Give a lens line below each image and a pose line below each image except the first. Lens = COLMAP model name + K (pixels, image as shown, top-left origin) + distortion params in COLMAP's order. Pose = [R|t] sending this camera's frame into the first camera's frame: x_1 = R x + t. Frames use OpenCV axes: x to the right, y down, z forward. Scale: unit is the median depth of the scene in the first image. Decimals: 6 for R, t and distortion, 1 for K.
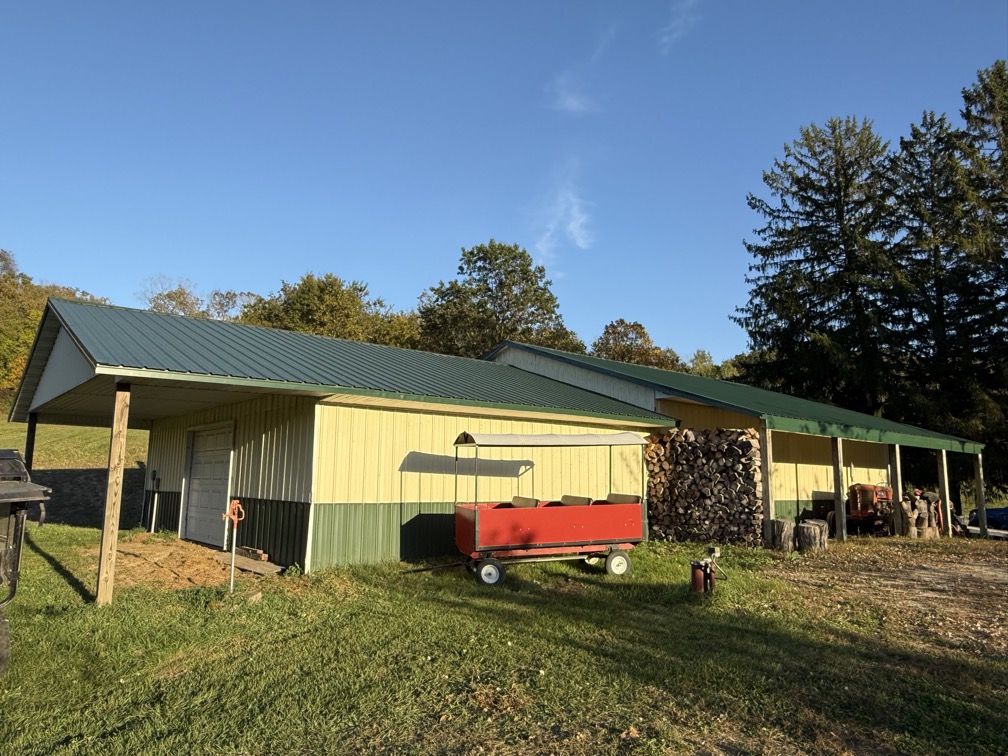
lens RADIAL K [[701.1, 0, 504.0], [0, 701.1, 378.0], [0, 0, 1]] dist [-0.003989, 0.001706]
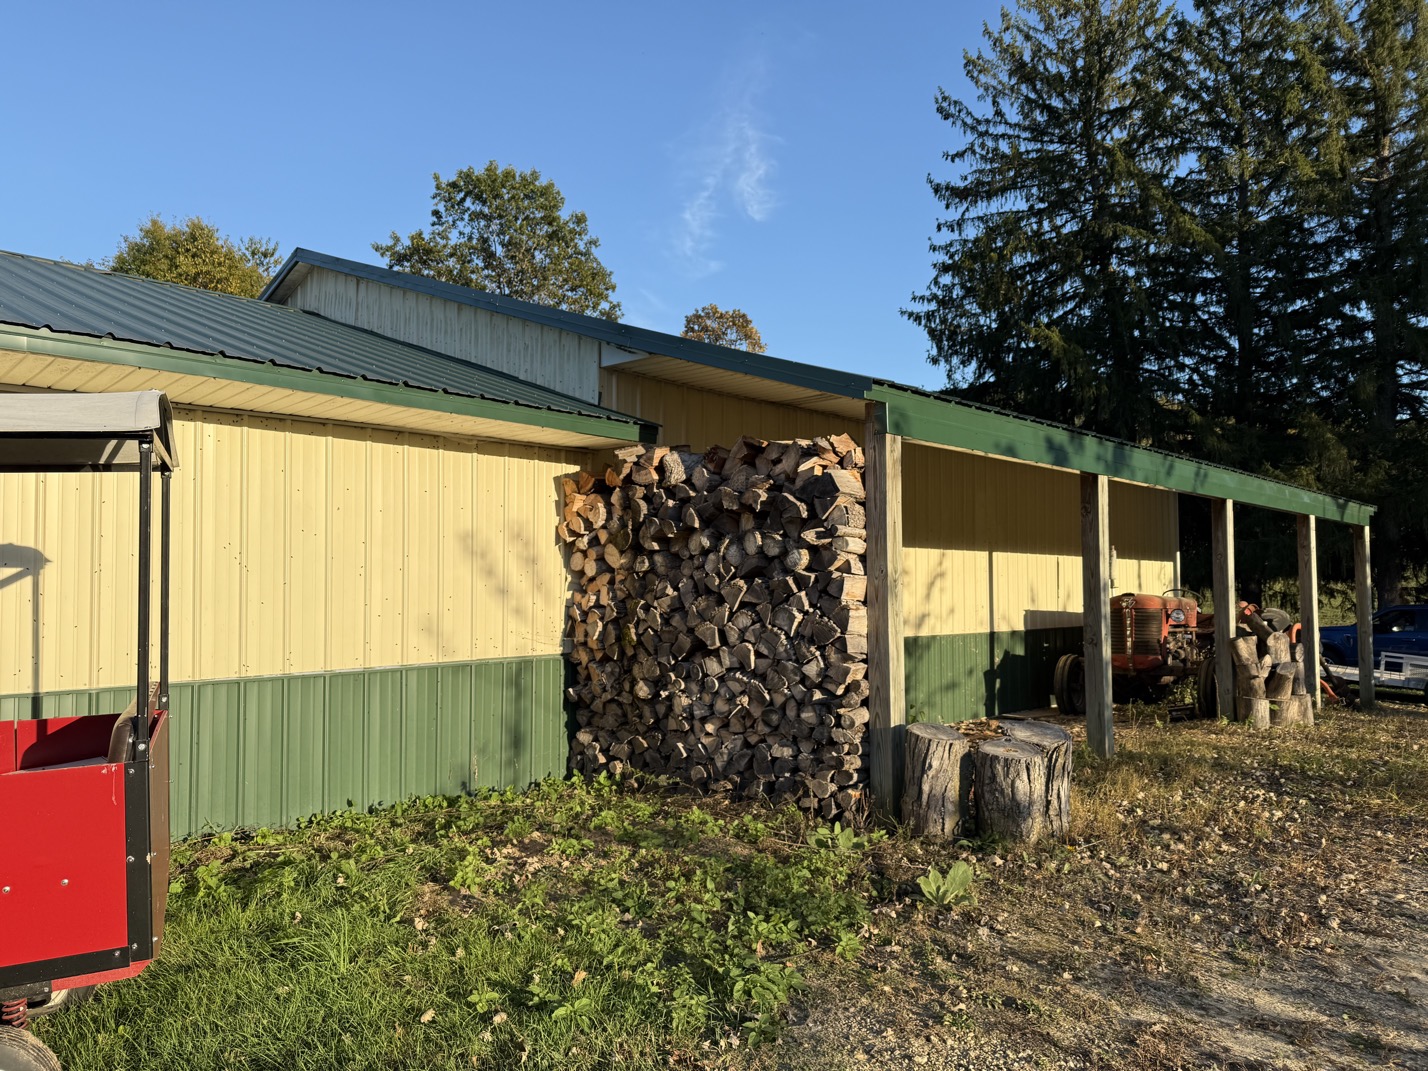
lens RADIAL K [[1000.2, 0, 714.0], [0, 1000.2, 535.5], [0, 0, 1]] dist [0.082160, -0.104417]
pose [[0.993836, -0.009973, 0.110410, 0.222626], [-0.000965, 0.995130, 0.098570, 0.065393], [-0.110856, -0.098068, 0.988986, 0.504931]]
